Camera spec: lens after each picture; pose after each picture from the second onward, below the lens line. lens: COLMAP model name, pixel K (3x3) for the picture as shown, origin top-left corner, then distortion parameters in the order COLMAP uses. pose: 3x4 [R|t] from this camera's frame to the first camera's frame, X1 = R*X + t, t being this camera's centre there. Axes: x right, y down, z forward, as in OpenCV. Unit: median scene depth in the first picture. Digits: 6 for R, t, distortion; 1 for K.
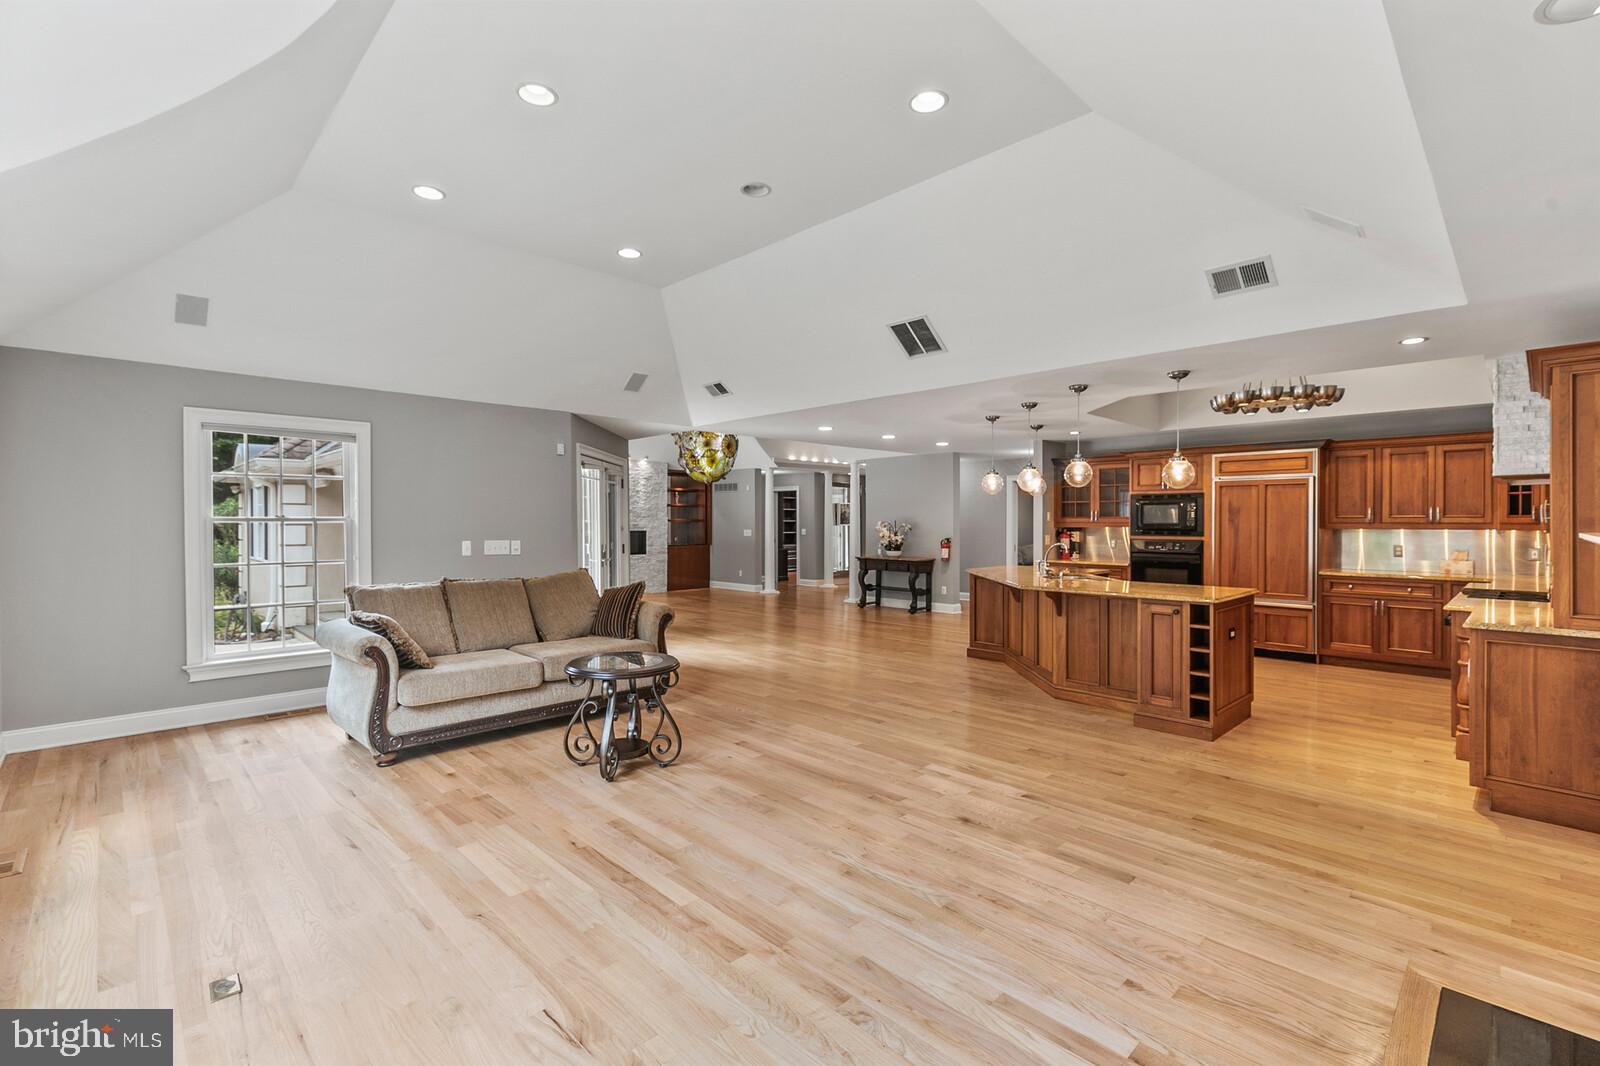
lens RADIAL K [[710.9, 0, 800.3], [0, 710.9, 523.1], [0, 0, 1]] dist [0.004647, -0.000587]
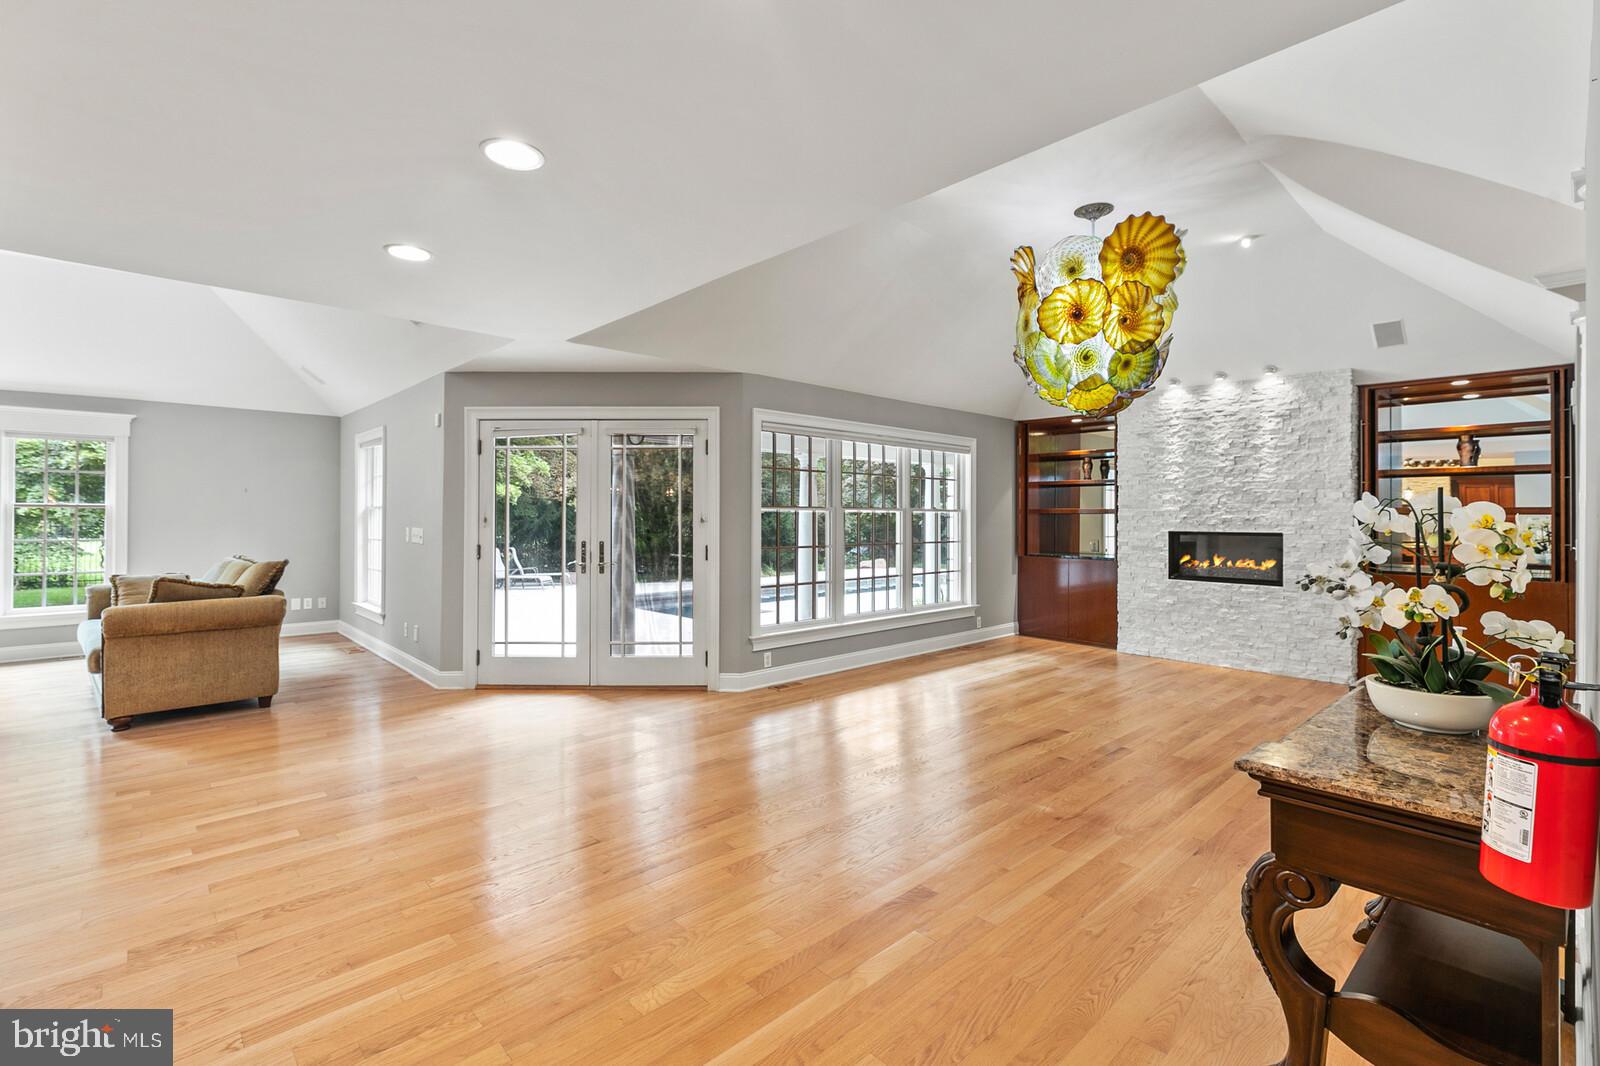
lens RADIAL K [[710.9, 0, 802.9], [0, 710.9, 505.1], [0, 0, 1]] dist [0.004647, -0.000587]
pose [[-0.021786, -0.017266, -0.999614, 0.421936], [-0.008672, 0.999817, -0.017081, 0.006307], [0.999725, 0.008296, -0.021931, 1.274396]]
